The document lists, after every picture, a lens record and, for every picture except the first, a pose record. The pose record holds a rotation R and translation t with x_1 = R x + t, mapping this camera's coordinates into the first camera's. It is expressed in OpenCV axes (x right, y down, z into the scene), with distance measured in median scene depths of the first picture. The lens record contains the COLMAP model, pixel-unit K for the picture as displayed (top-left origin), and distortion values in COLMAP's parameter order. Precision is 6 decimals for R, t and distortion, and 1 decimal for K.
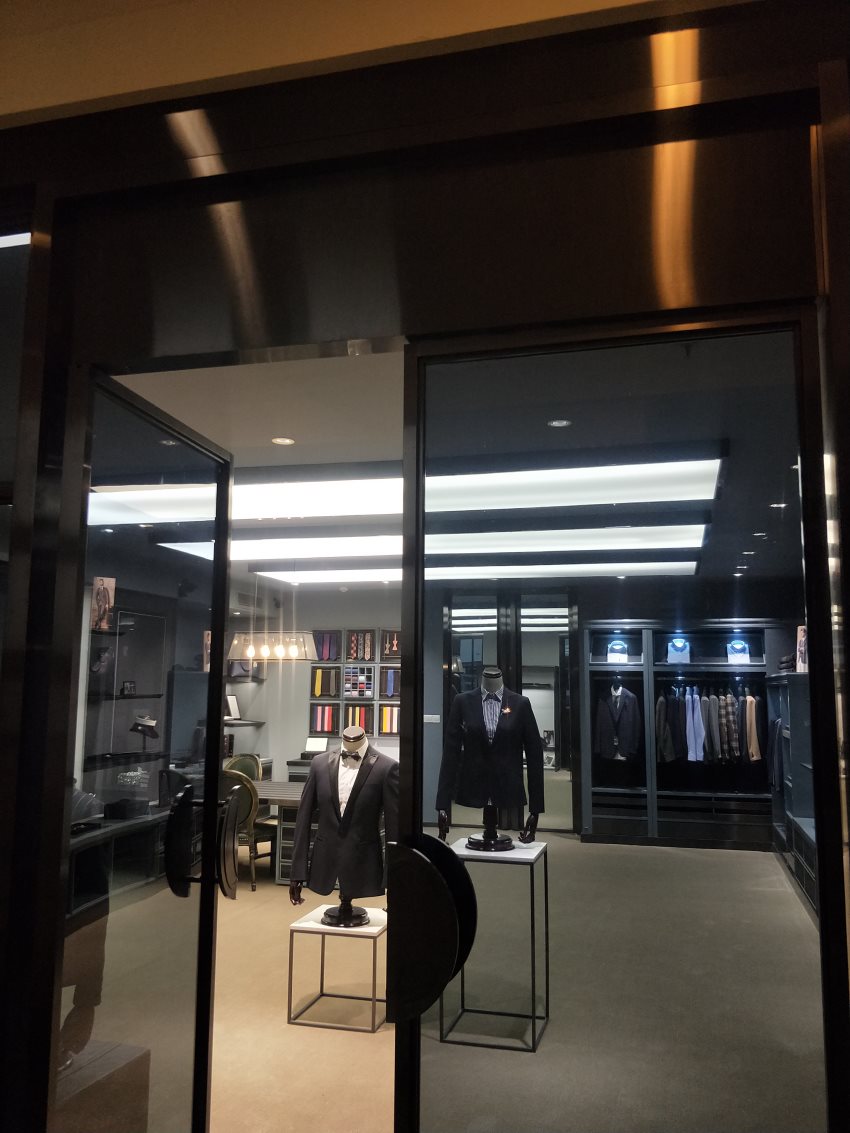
lens RADIAL K [[927.5, 0, 422.3], [0, 927.5, 565.7], [0, 0, 1]] dist [0.031087, -0.045607]
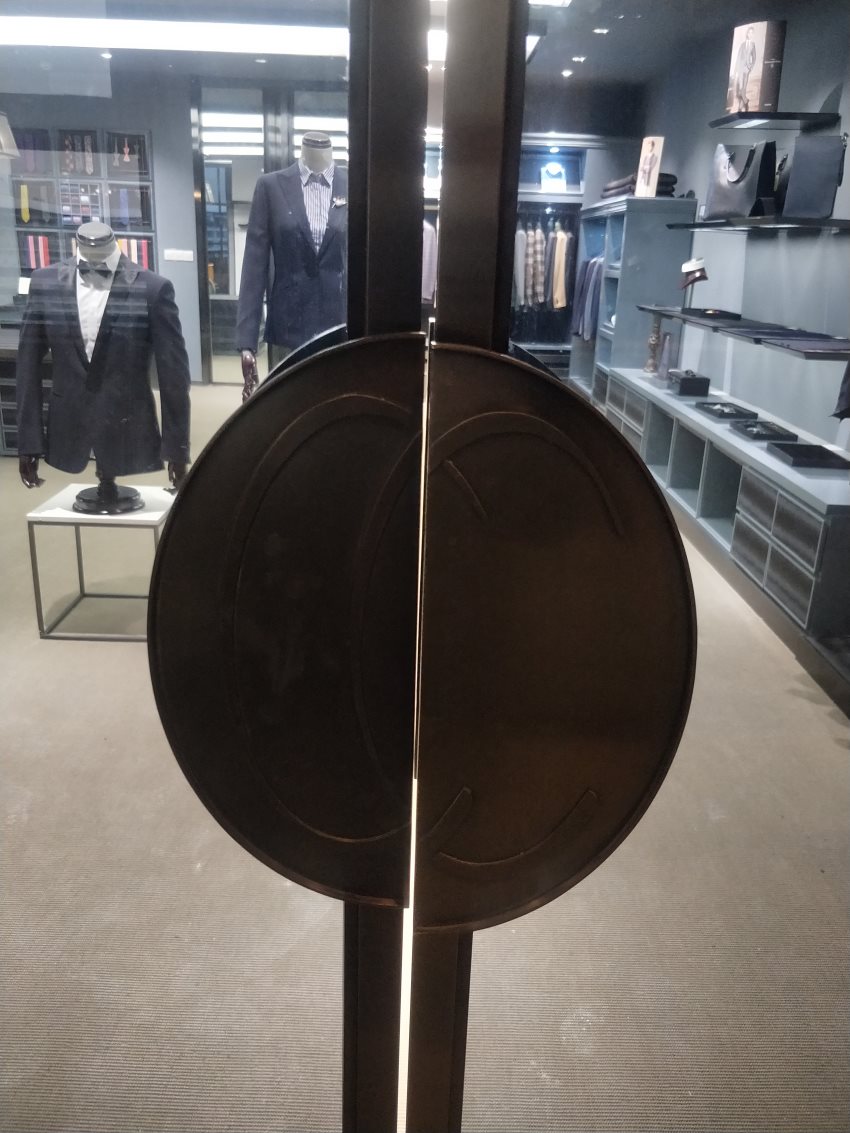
lens RADIAL K [[927.5, 0, 427.8], [0, 927.5, 564.7], [0, 0, 1]] dist [0.031087, -0.045607]
pose [[0.961718, -0.061710, 0.267004, -0.033036], [-0.063825, 0.897085, 0.437225, 0.075831], [-0.266507, -0.437529, 0.858803, 0.243408]]
